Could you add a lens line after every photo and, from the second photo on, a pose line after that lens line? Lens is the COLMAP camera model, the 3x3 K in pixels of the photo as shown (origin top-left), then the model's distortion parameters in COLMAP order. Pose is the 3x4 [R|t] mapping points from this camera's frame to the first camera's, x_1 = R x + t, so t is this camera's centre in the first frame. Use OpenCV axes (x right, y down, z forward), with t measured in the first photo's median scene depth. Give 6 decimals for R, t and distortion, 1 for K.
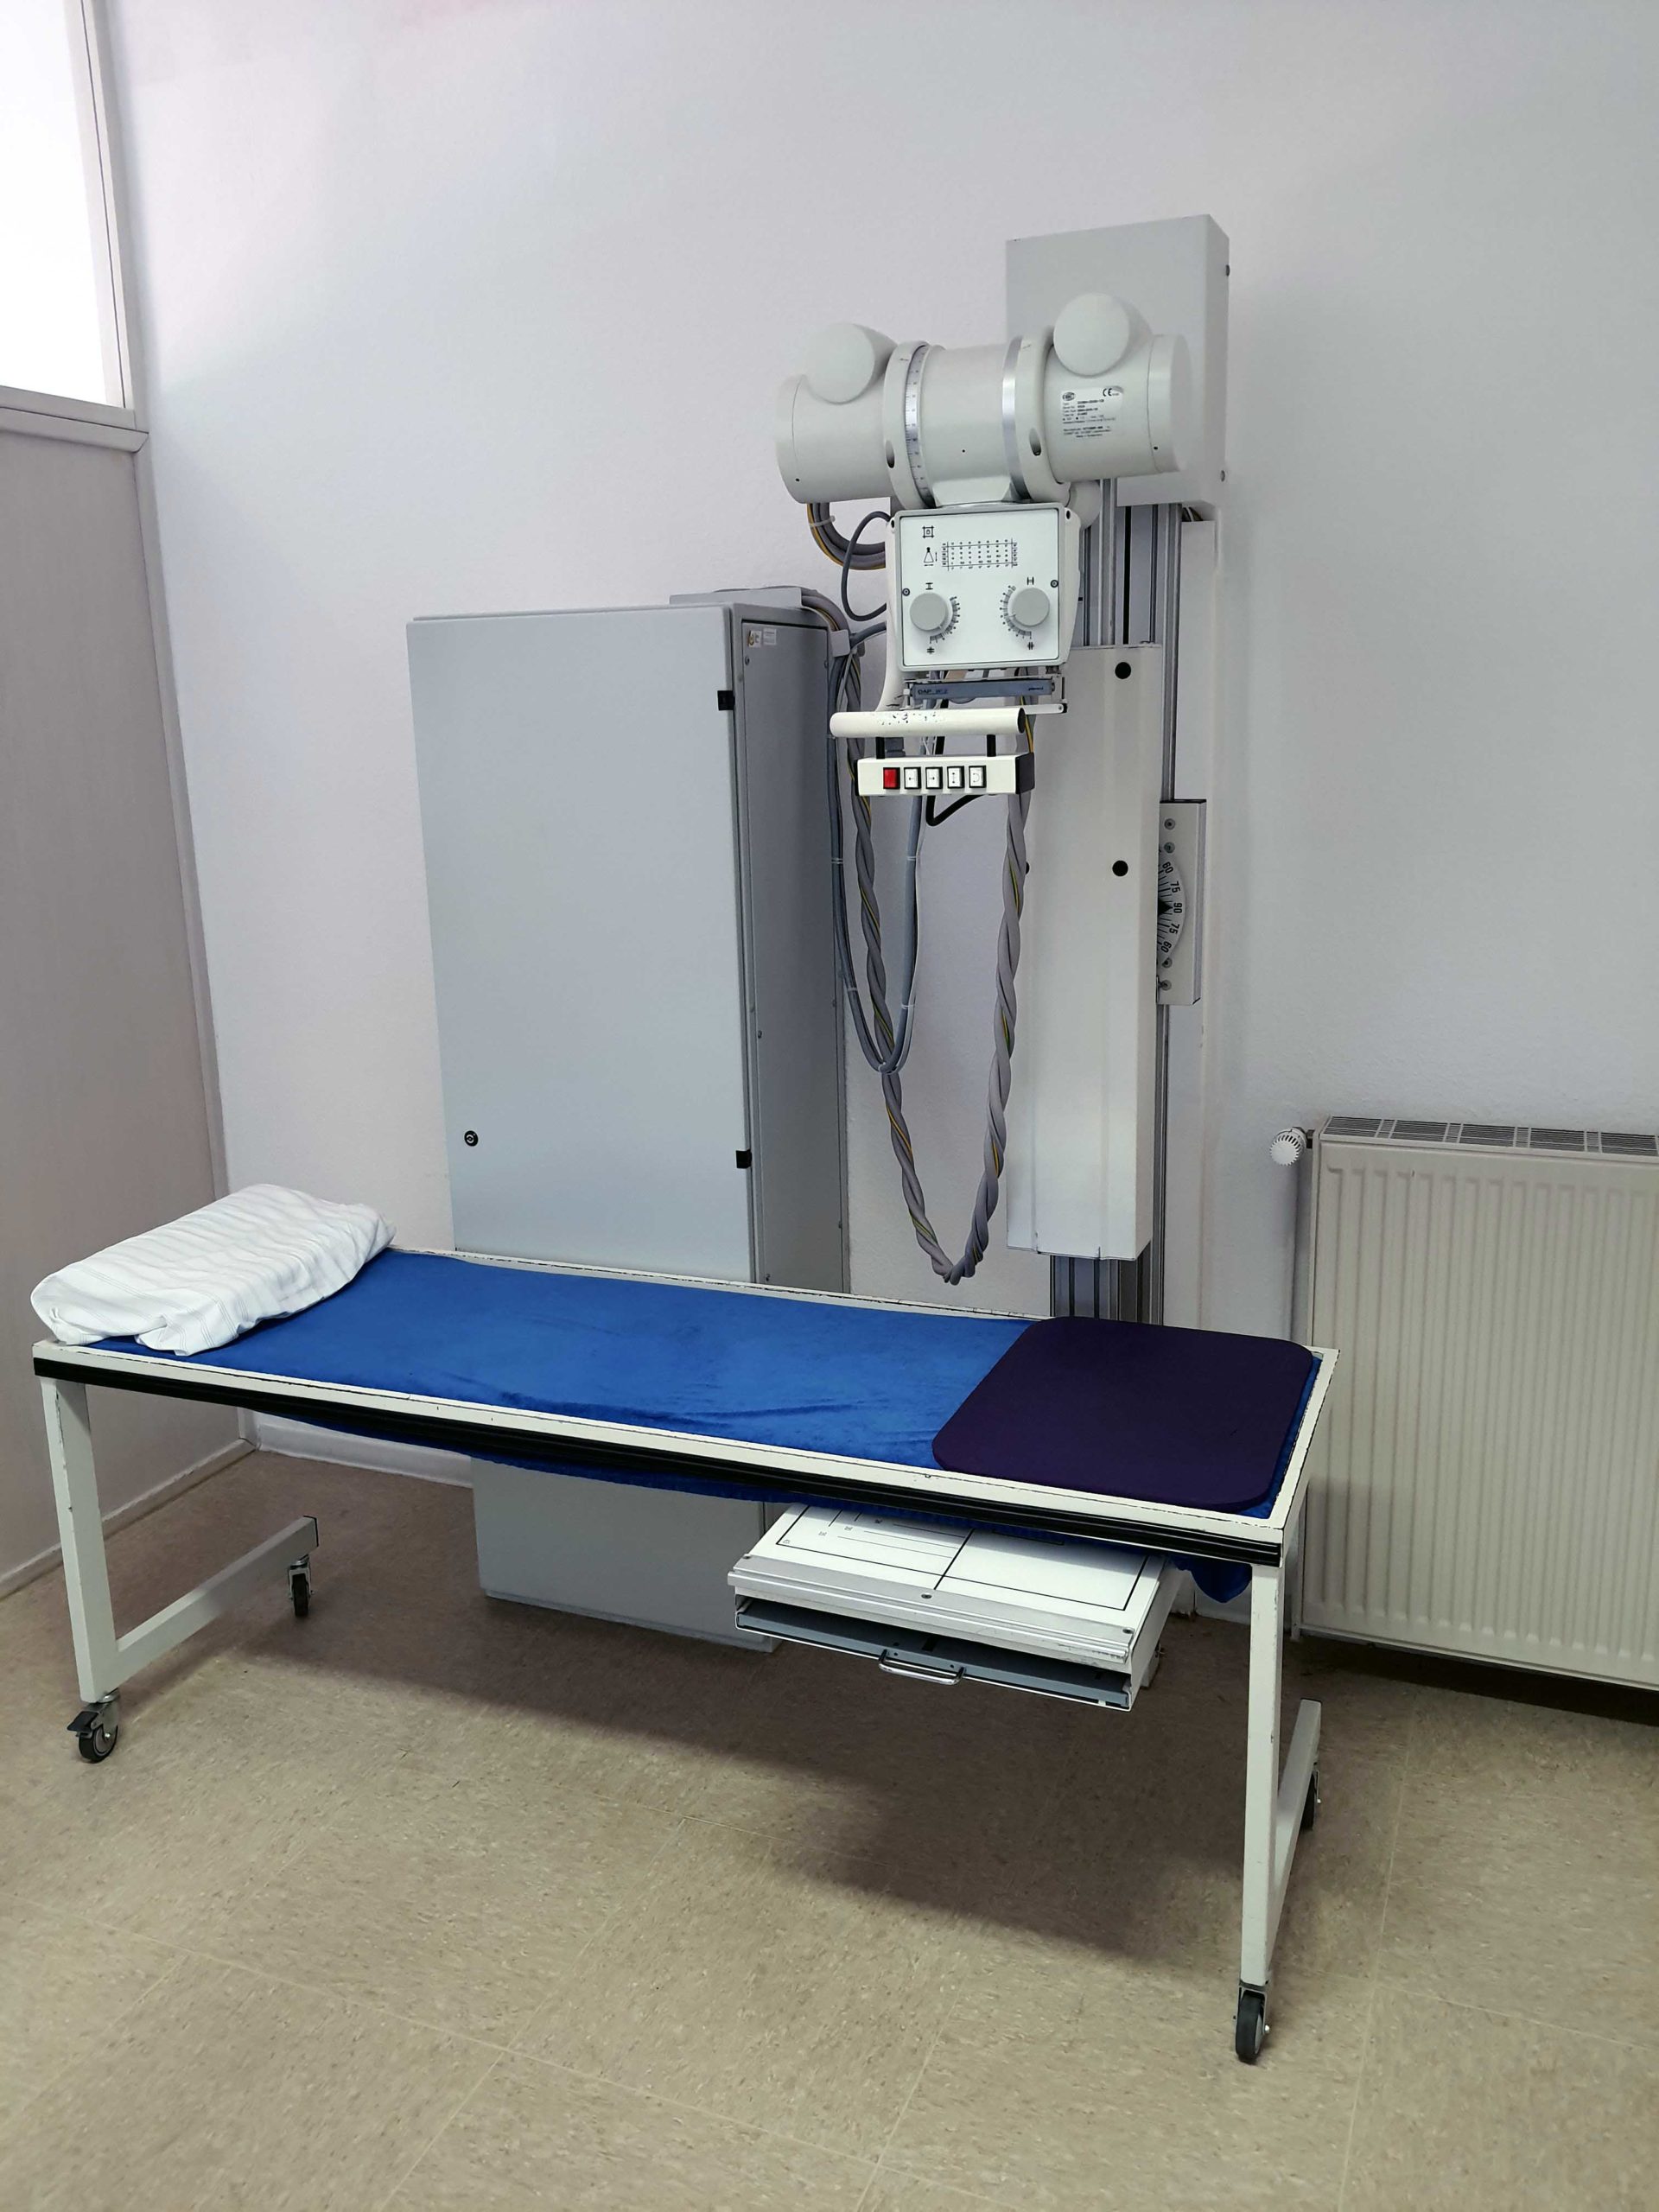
lens RADIAL K [[1705.6, 0, 829.5], [0, 1705.6, 1106.0], [0, 0, 1]] dist [-0.007988, -0.000943]
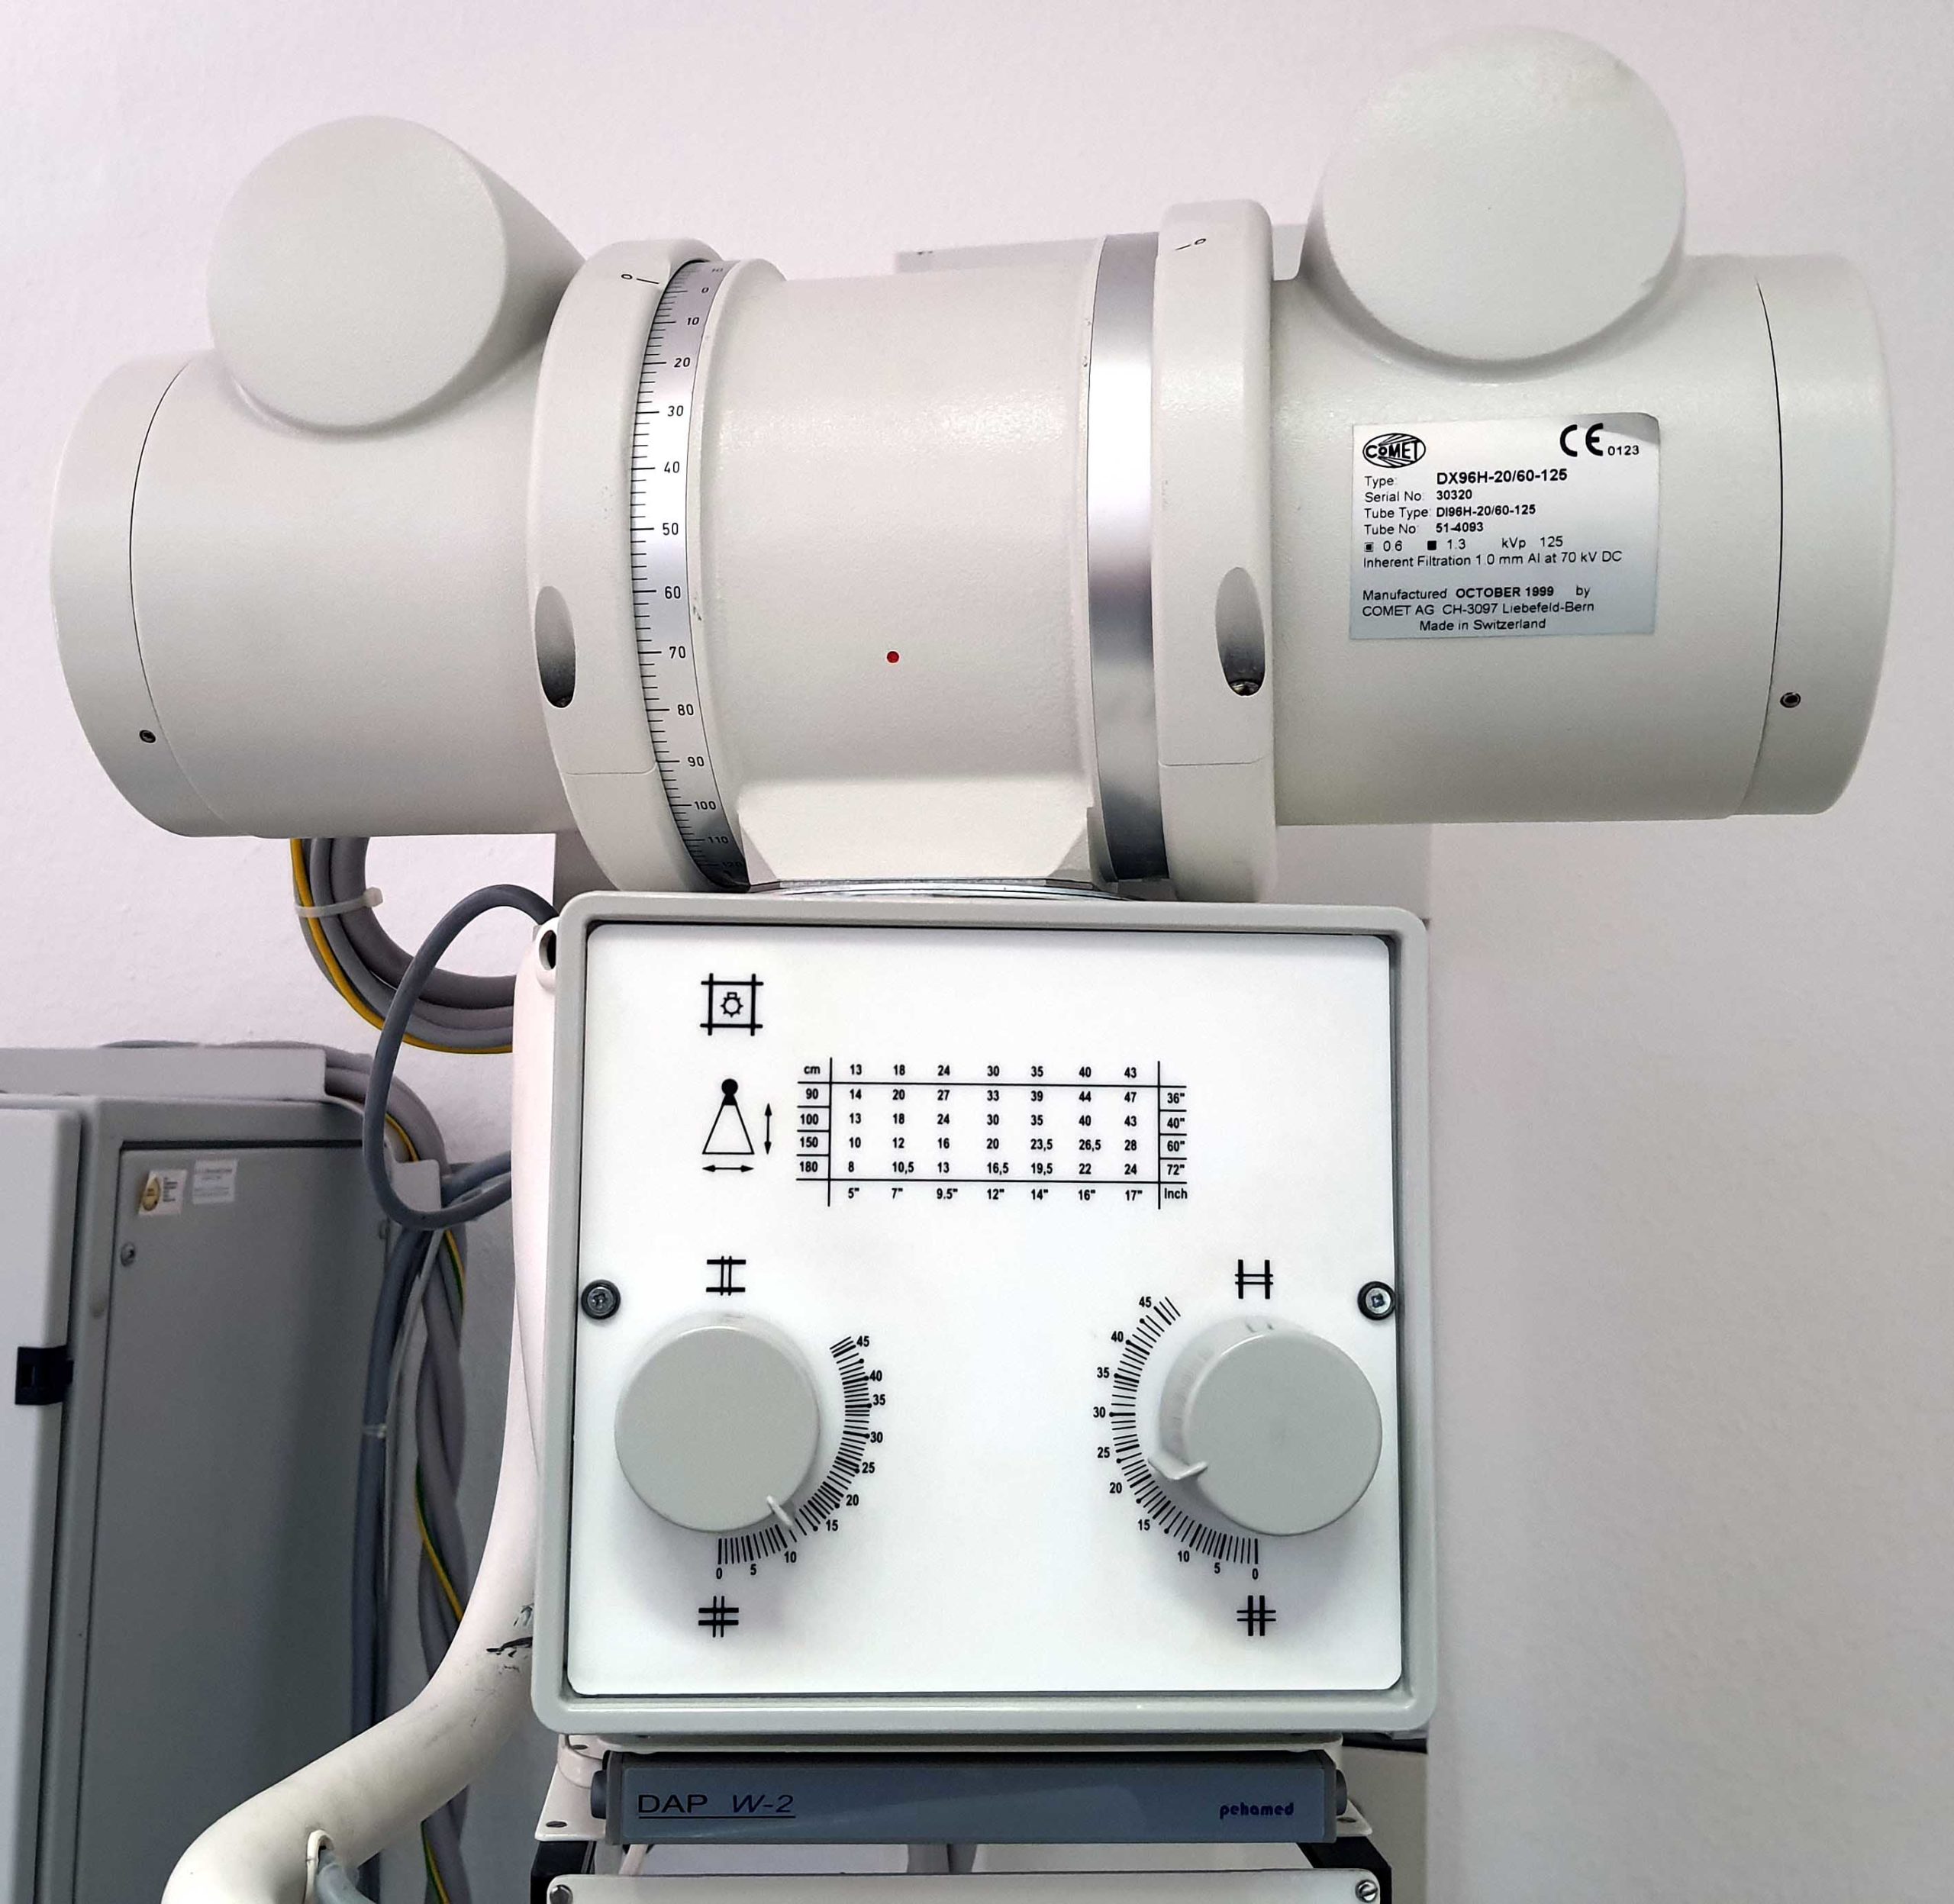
lens RADIAL K [[2039.9, 0, 977.0], [0, 2039.9, 952.0], [0, 0, 1]] dist [0.063939, -0.022855]
pose [[0.971806, 0.061957, 0.227495, 0.031534], [0.010137, 0.952986, -0.302845, -0.269954], [-0.235563, 0.296613, 0.925490, 0.770781]]
